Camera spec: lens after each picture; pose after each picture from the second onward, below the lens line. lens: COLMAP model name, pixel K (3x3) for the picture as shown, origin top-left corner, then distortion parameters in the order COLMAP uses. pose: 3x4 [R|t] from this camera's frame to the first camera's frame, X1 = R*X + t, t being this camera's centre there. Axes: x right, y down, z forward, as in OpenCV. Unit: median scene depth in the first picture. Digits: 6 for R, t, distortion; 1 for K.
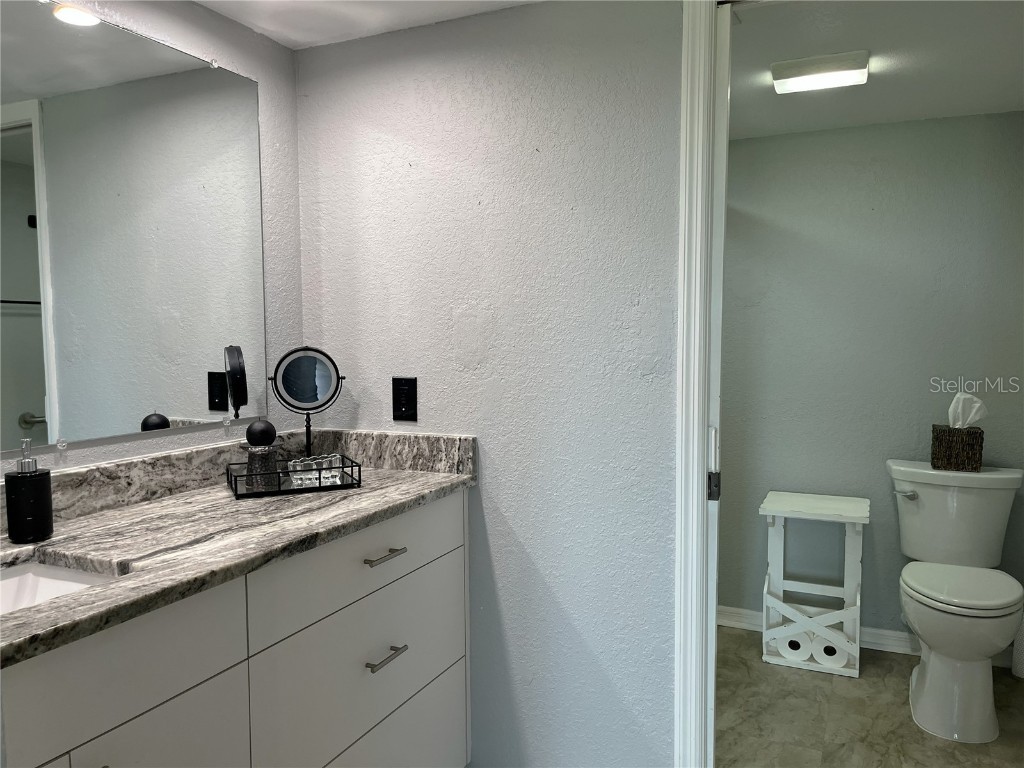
lens RADIAL K [[778.0, 0, 507.9], [0, 778.0, 383.4], [0, 0, 1]] dist [0.070464, -0.089590]
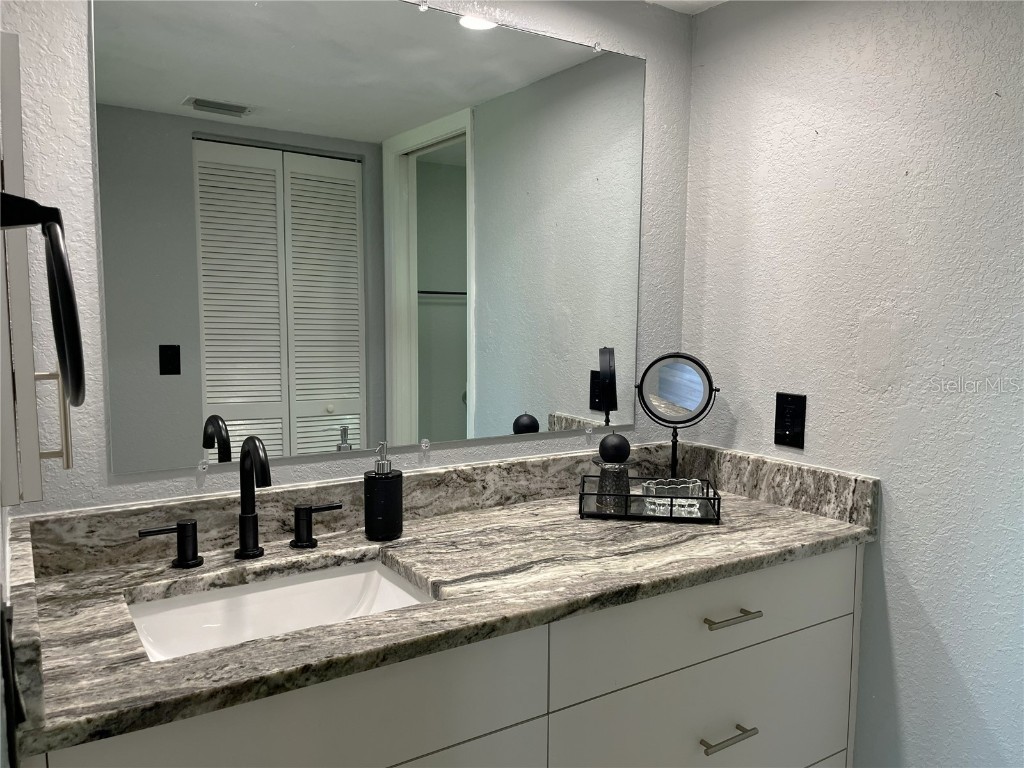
lens RADIAL K [[778.0, 0, 507.8], [0, 778.0, 387.5], [0, 0, 1]] dist [0.070464, -0.089590]
pose [[0.848272, 0.065978, -0.525434, 0.051106], [-0.048667, 0.997722, 0.046713, -0.041112], [0.527319, -0.014054, 0.849551, 0.145055]]
